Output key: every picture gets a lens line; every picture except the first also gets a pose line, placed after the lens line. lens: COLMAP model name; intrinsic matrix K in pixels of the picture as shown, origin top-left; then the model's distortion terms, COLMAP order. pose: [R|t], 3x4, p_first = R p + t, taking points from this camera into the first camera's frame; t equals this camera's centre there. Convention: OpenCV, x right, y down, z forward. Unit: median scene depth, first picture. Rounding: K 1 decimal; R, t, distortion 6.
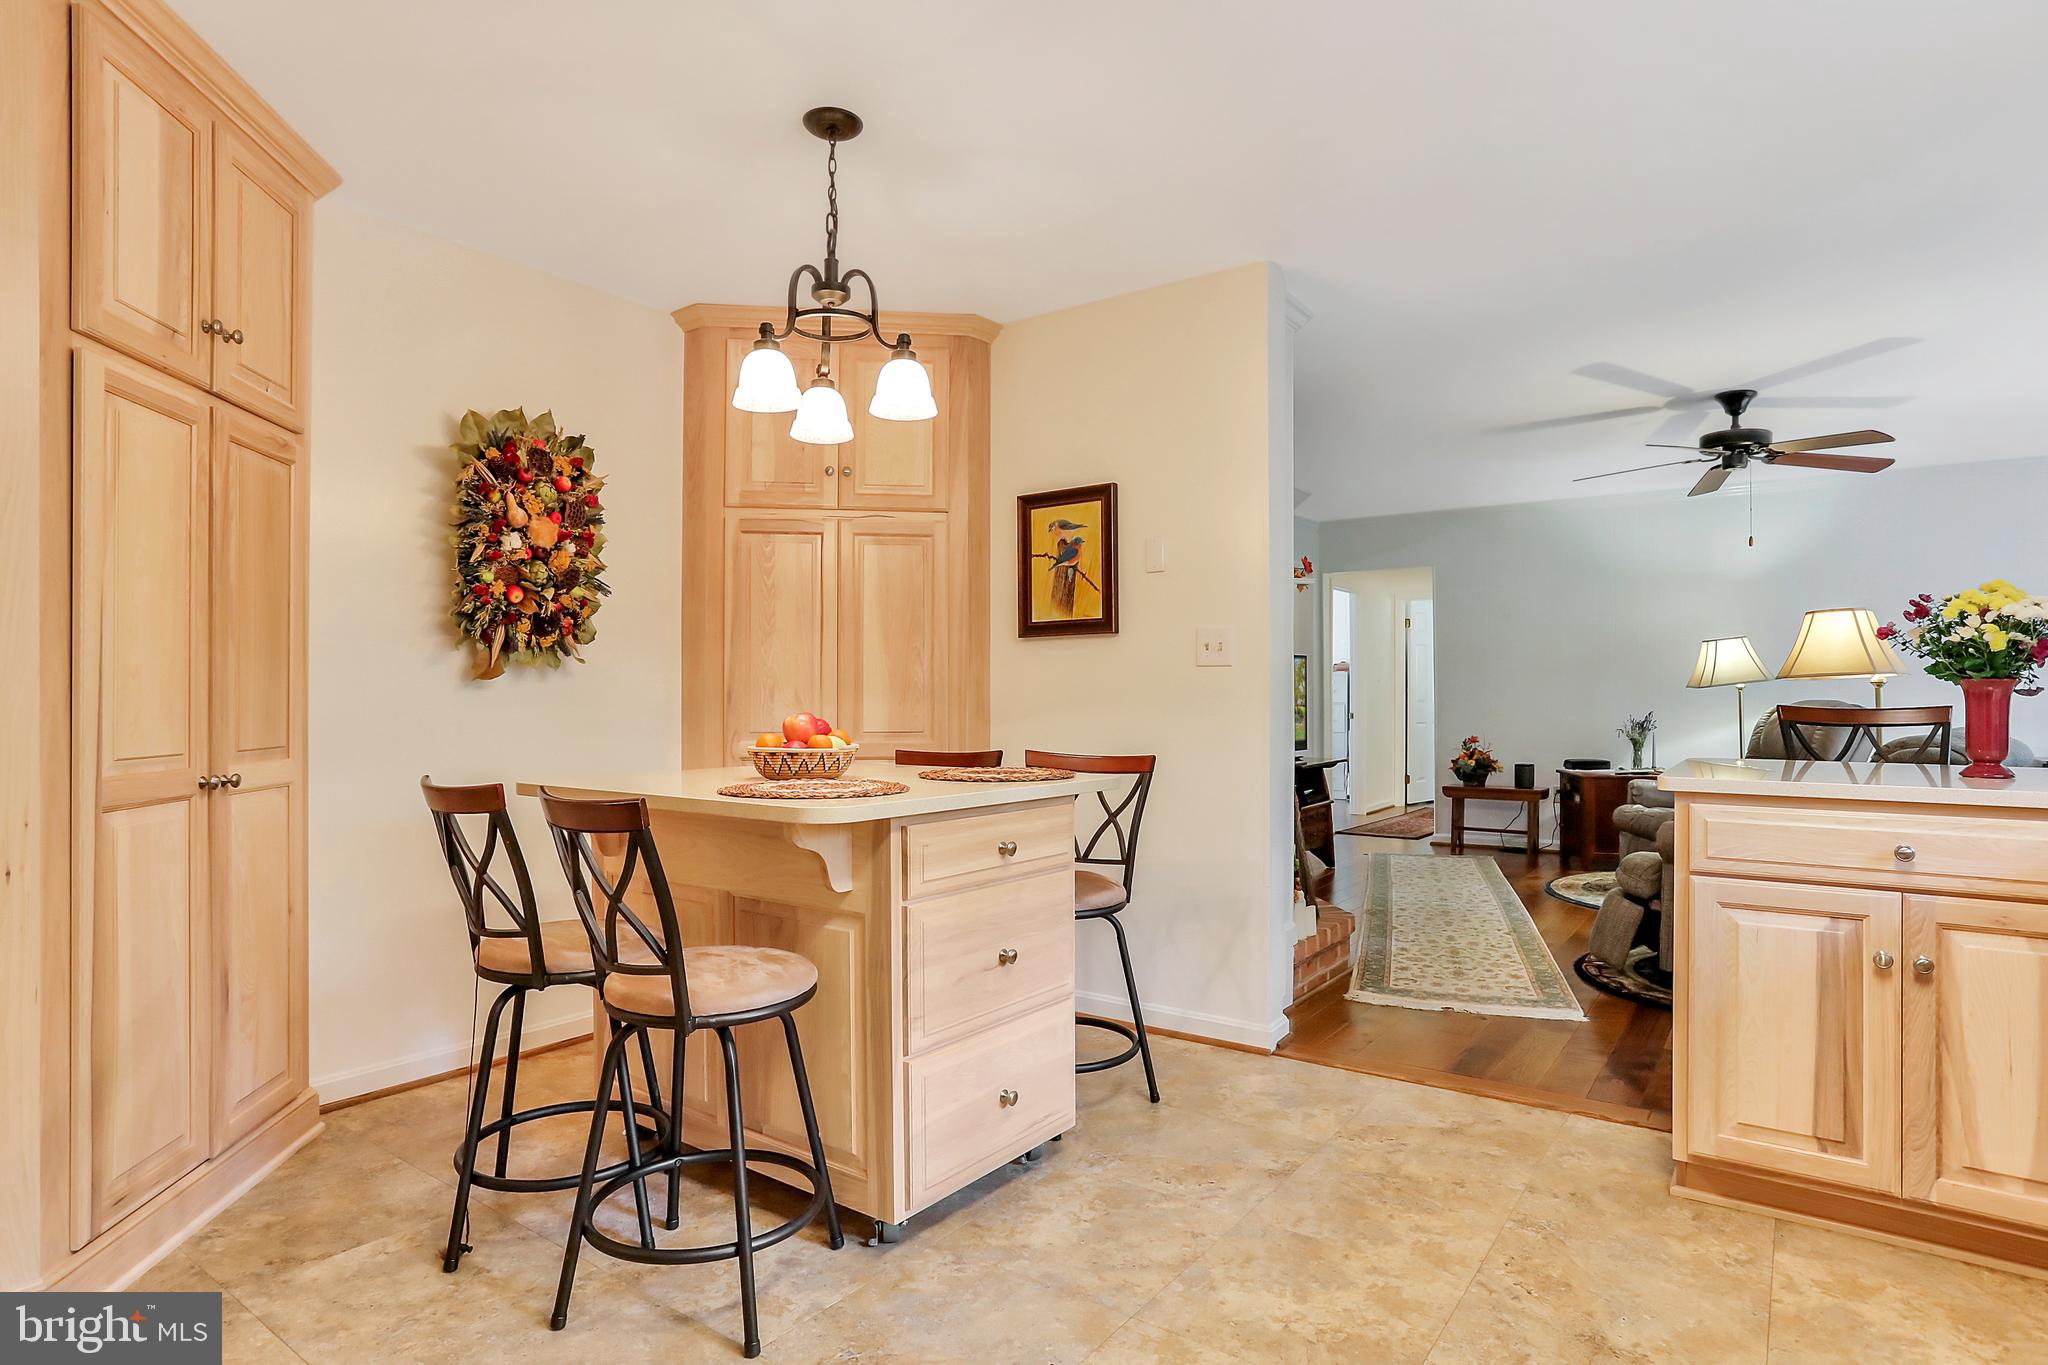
lens RADIAL K [[1086.0, 0, 1032.4], [0, 1086.0, 687.0], [0, 0, 1]] dist [-0.055765, 0.031030]
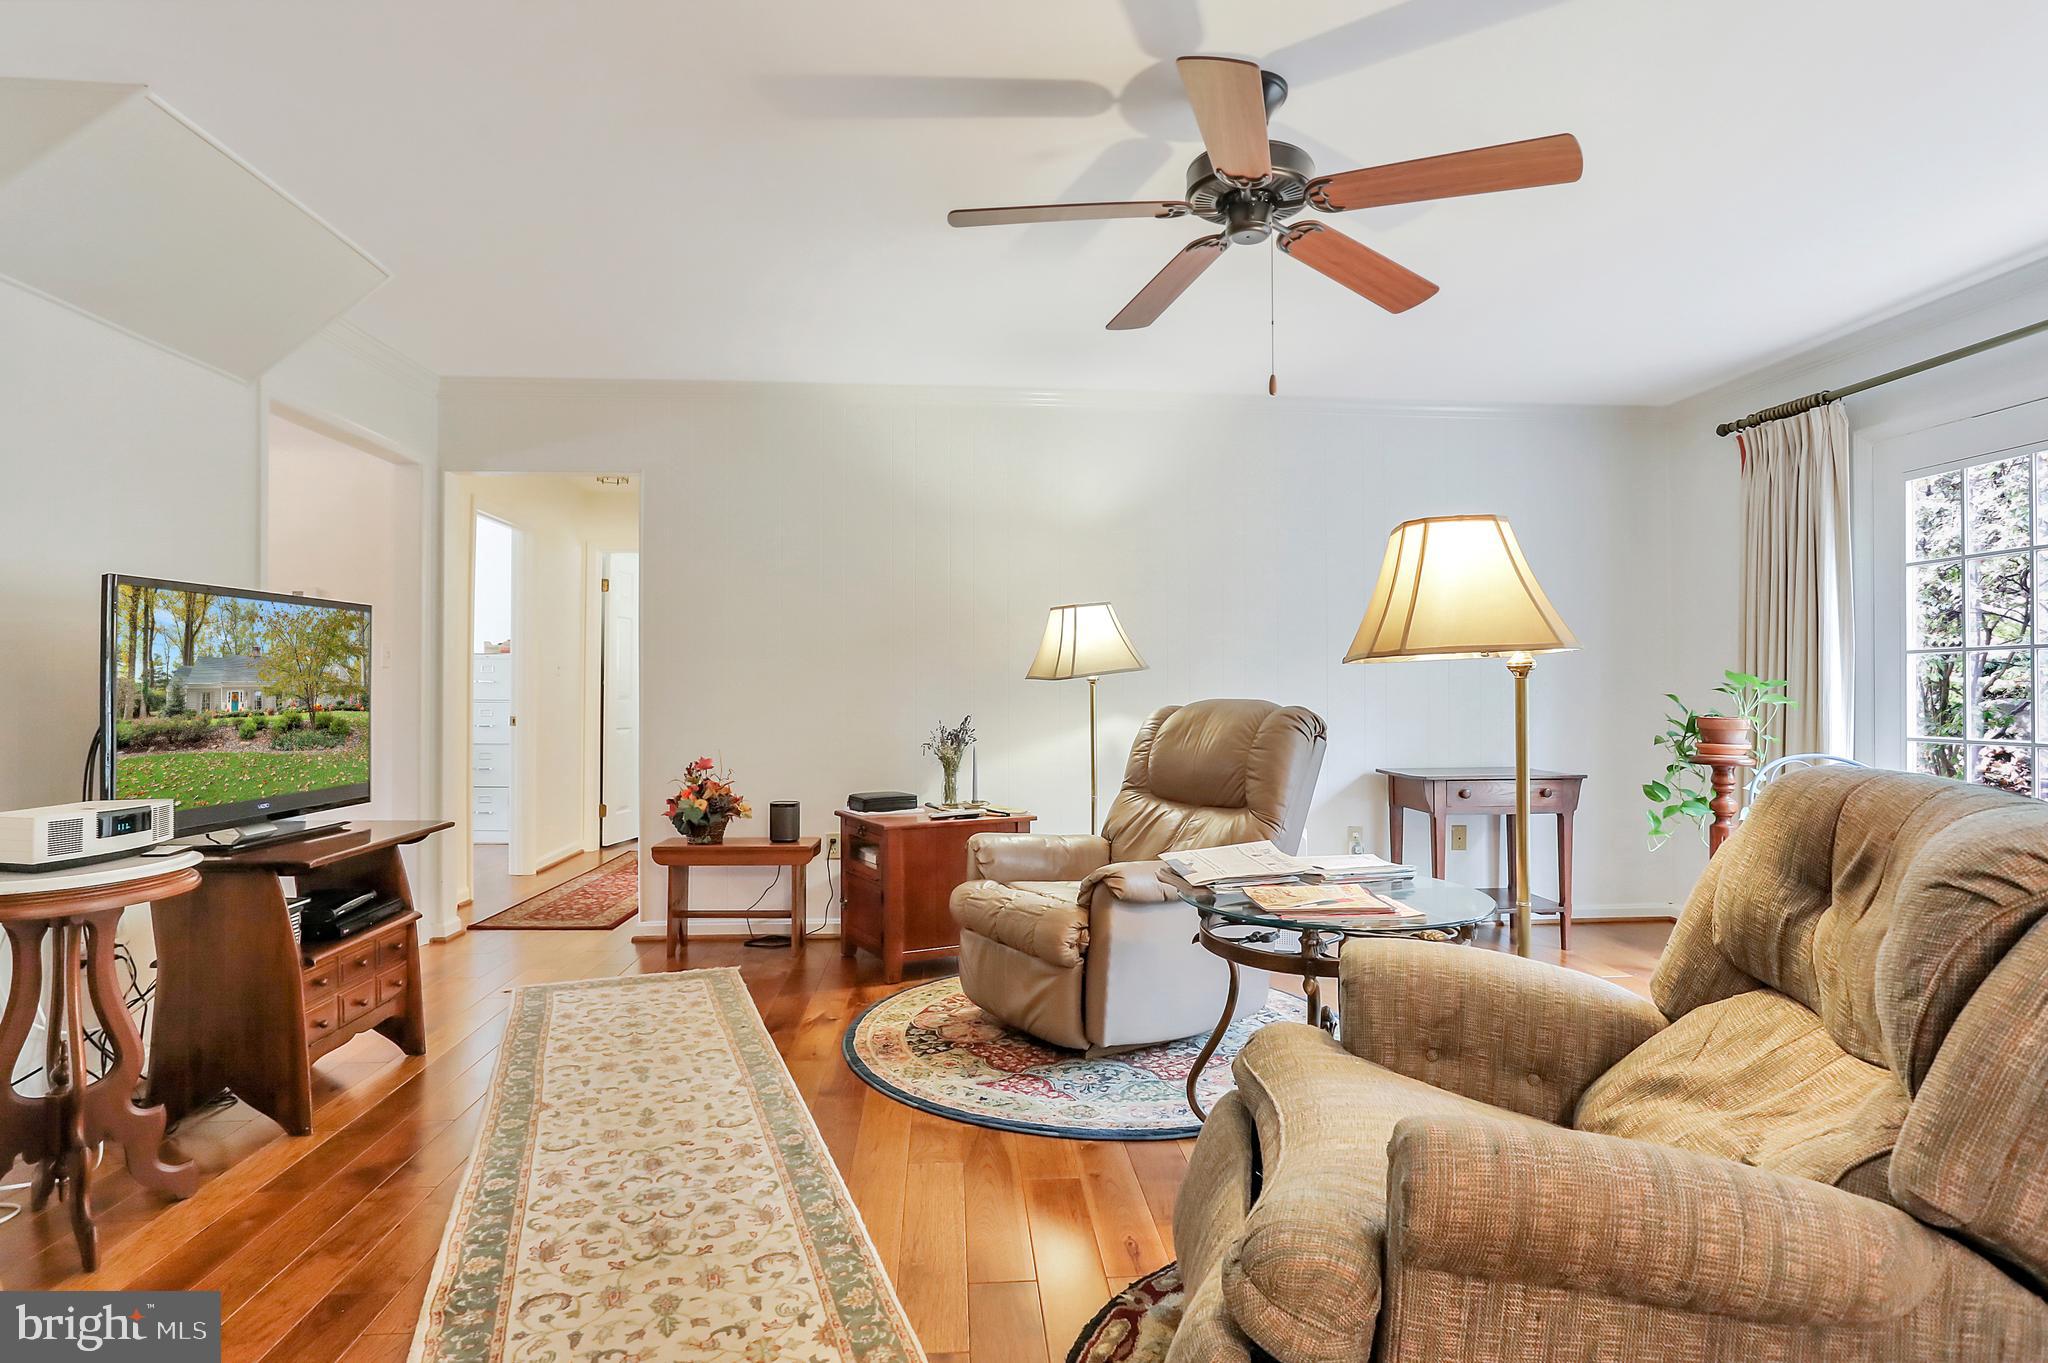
lens RADIAL K [[1064.9, 0, 1024.0], [0, 1064.9, 681.5], [0, 0, 1]] dist [-0.055108, 0.033876]
pose [[0.765607, 0.006698, 0.643274, 0.335302], [-0.007240, 0.999972, -0.001796, 0.005365], [-0.643268, -0.003282, 0.765634, 0.873639]]
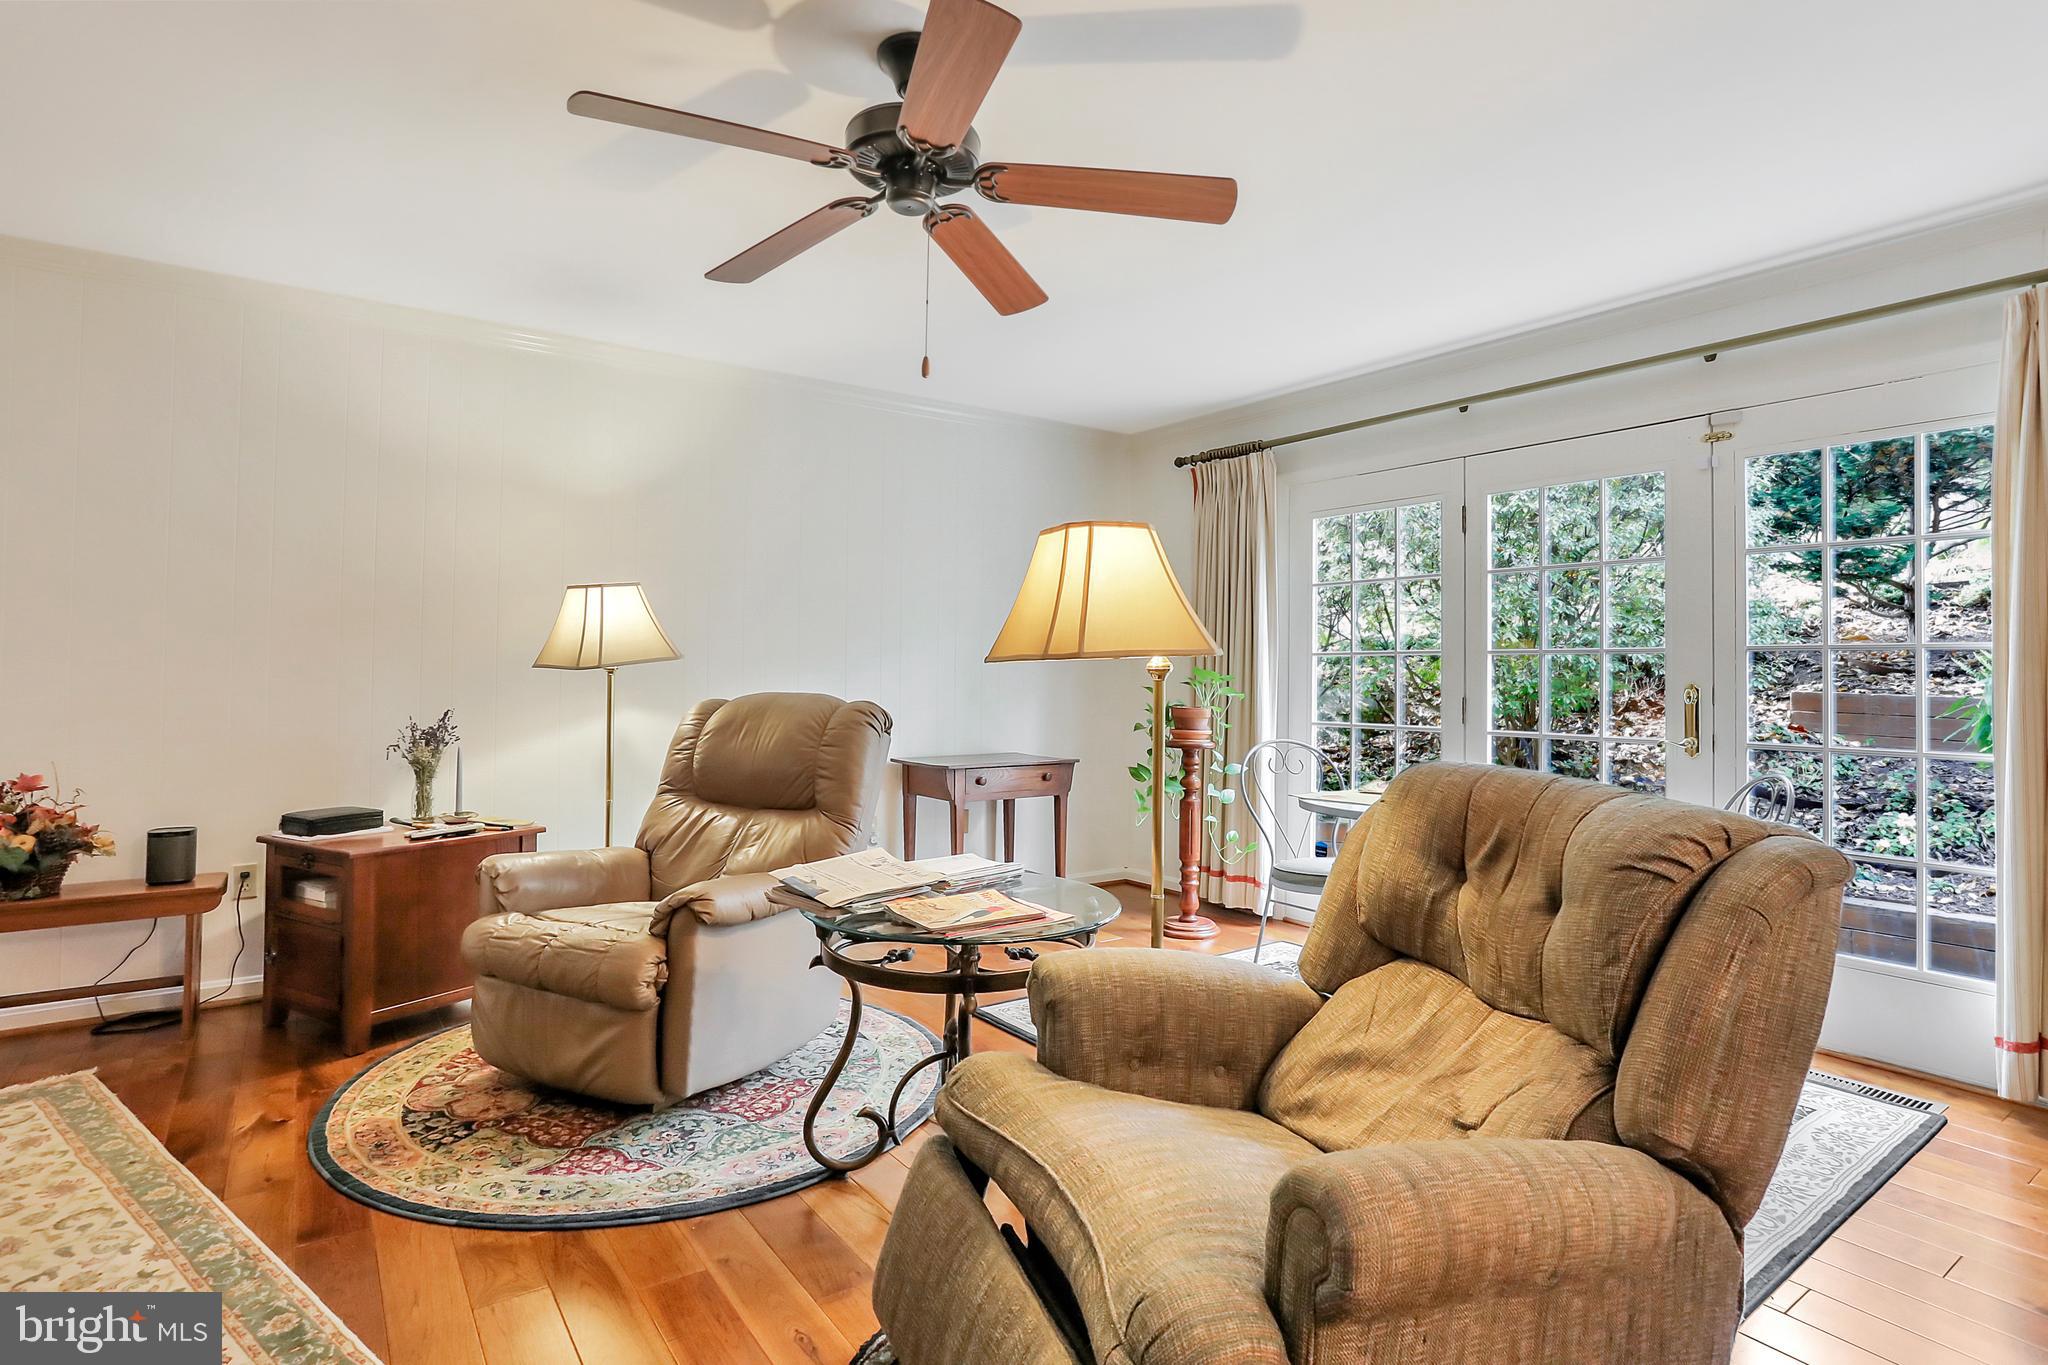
lens RADIAL K [[1042.6, 0, 1011.7], [0, 1042.6, 644.7], [0, 0, 1]] dist [-0.052095, 0.029463]
pose [[0.329956, 0.031000, 0.943487, 0.322035], [-0.017464, 0.999490, -0.026732, -0.002527], [-0.943835, -0.007657, 0.330329, 1.017832]]
